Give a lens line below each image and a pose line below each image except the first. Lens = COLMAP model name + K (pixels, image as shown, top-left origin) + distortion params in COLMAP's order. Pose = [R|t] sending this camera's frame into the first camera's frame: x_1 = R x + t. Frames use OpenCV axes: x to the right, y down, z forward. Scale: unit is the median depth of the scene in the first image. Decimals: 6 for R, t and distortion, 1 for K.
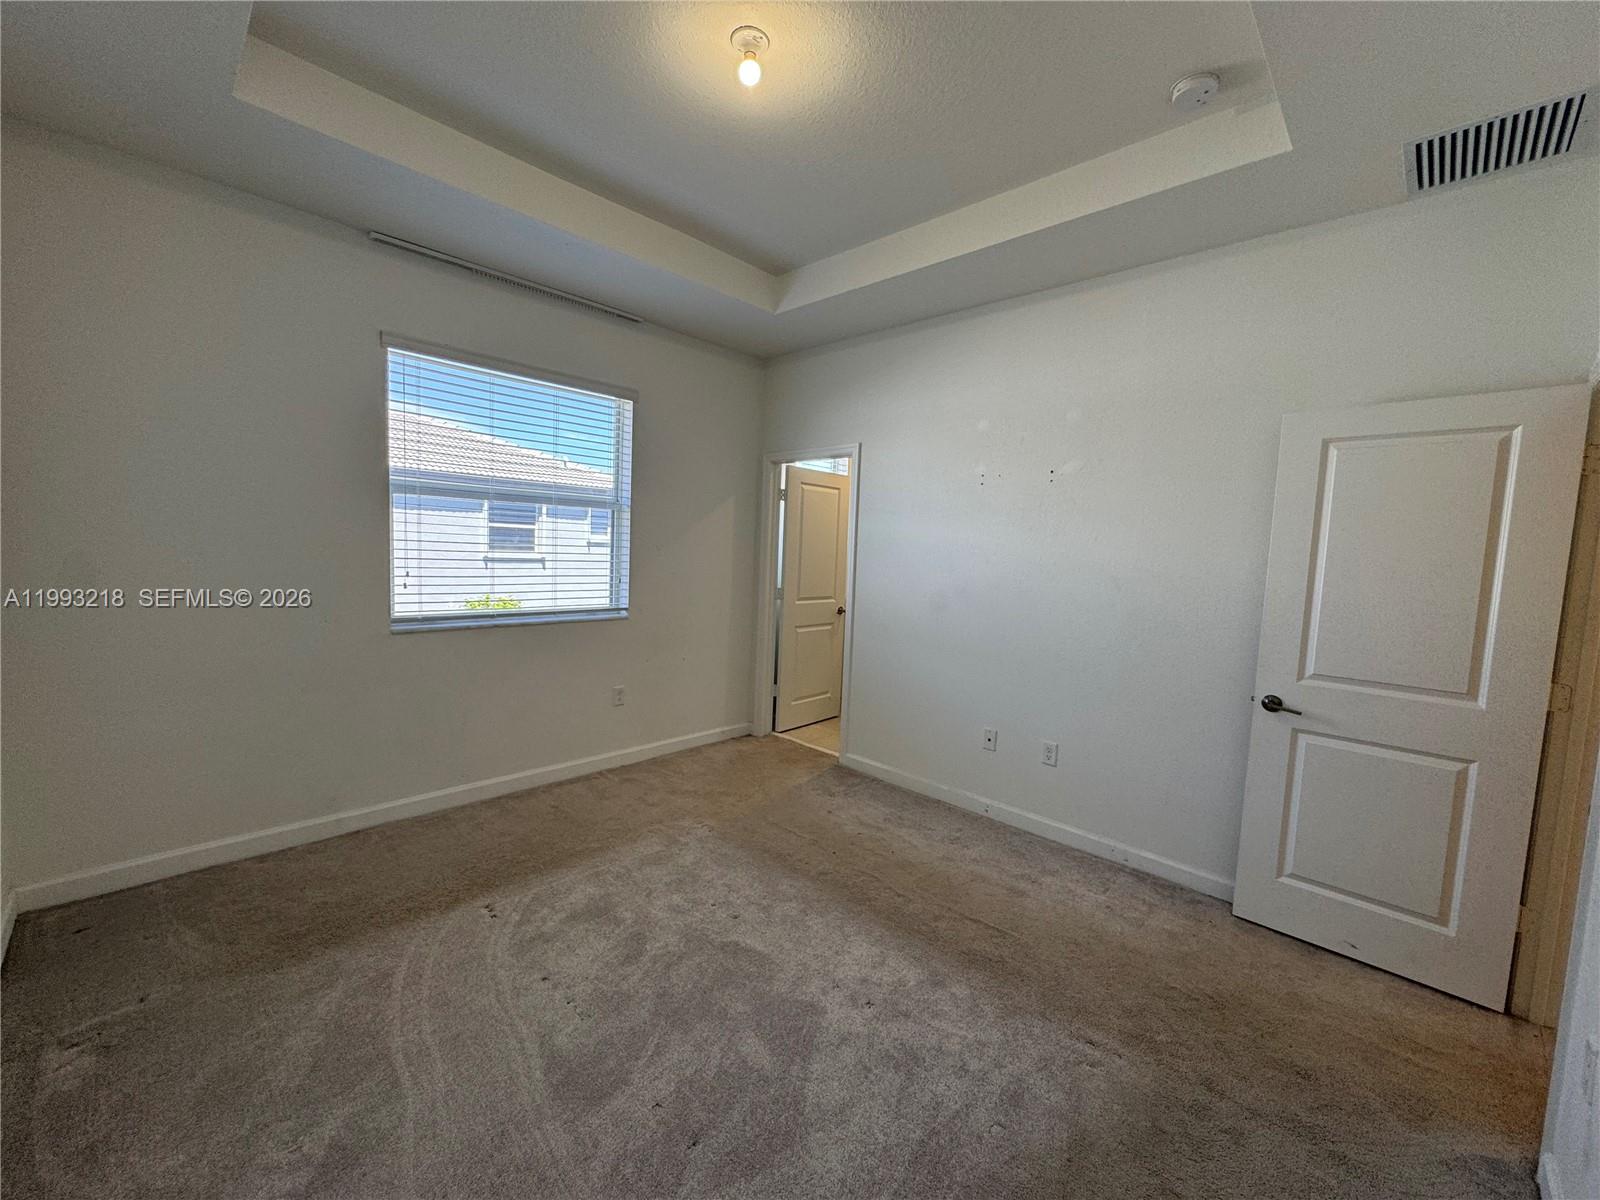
lens RADIAL K [[640.4, 0, 800.0], [0, 640.4, 596.4], [0, 0, 1]] dist [-0.001175, 0.000006]
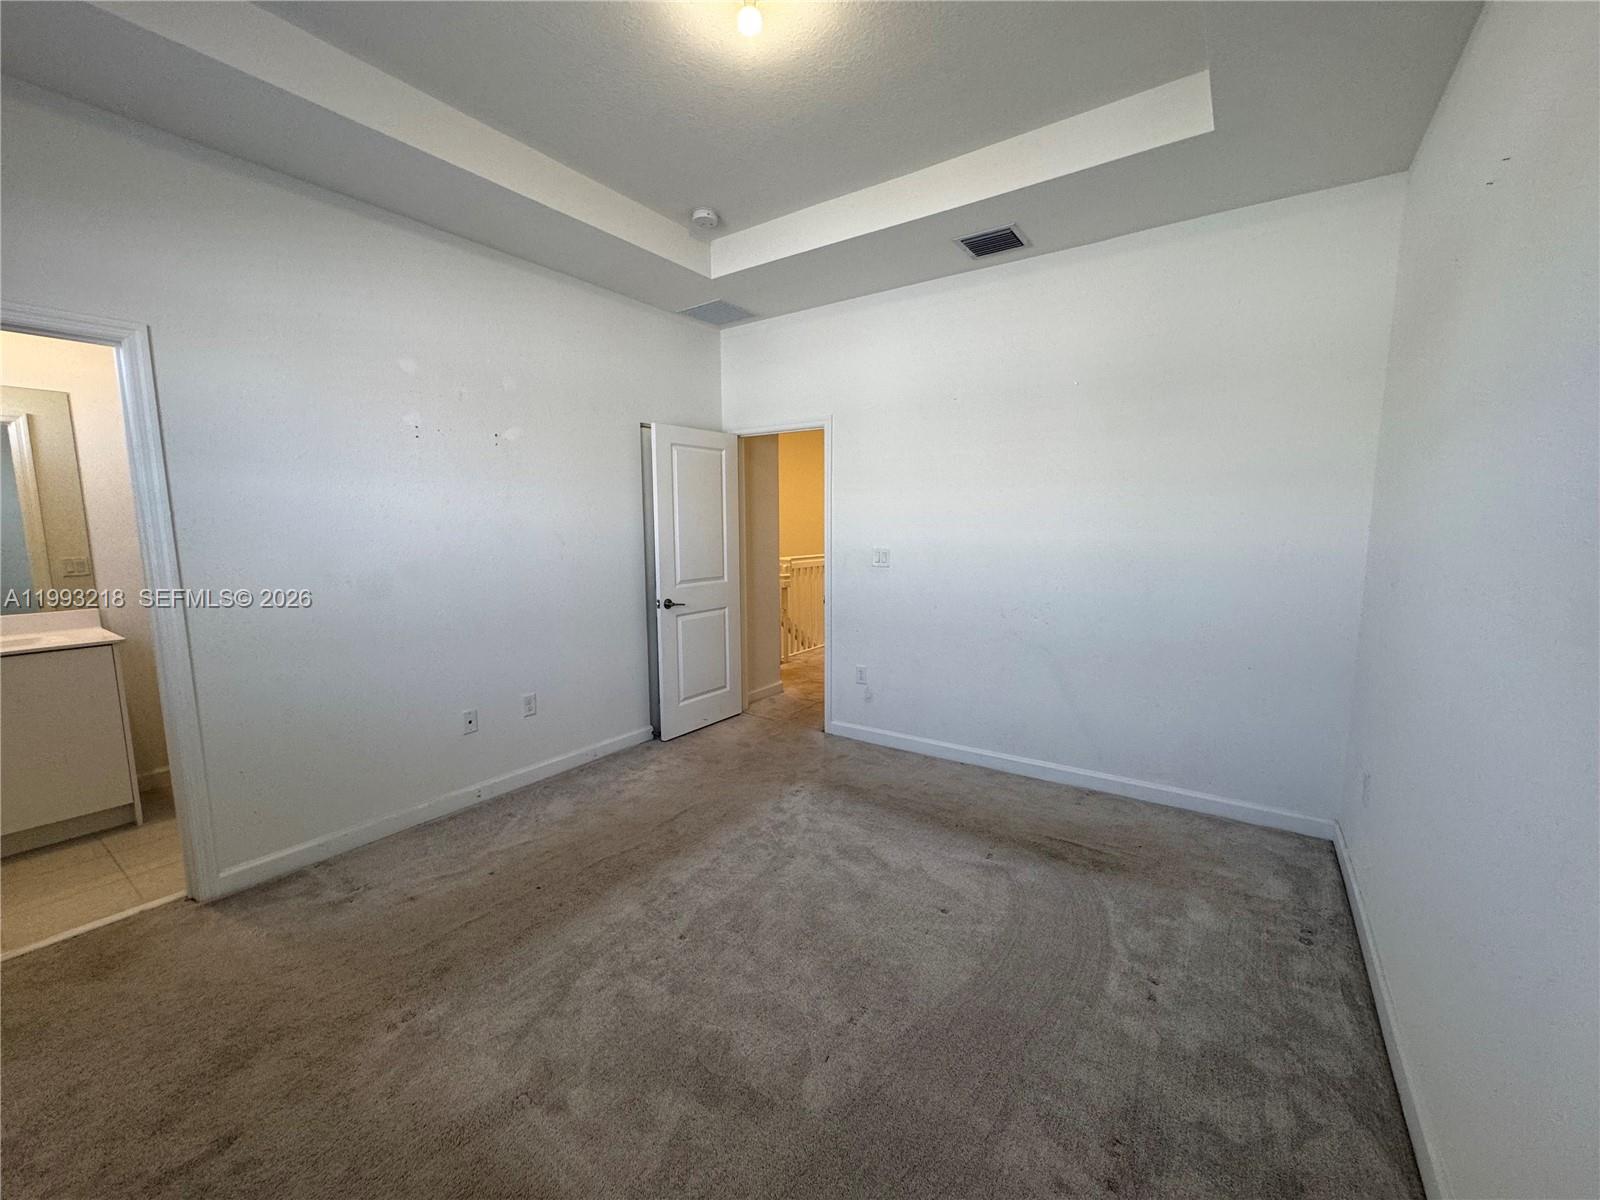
lens RADIAL K [[640.4, 0, 800.0], [0, 640.4, 596.4], [0, 0, 1]] dist [-0.001175, 0.000006]
pose [[-0.157095, -0.160208, 0.974502, -0.889230], [0.075214, 0.981948, 0.173557, -0.107691], [-0.984715, 0.100561, -0.142209, 0.886287]]
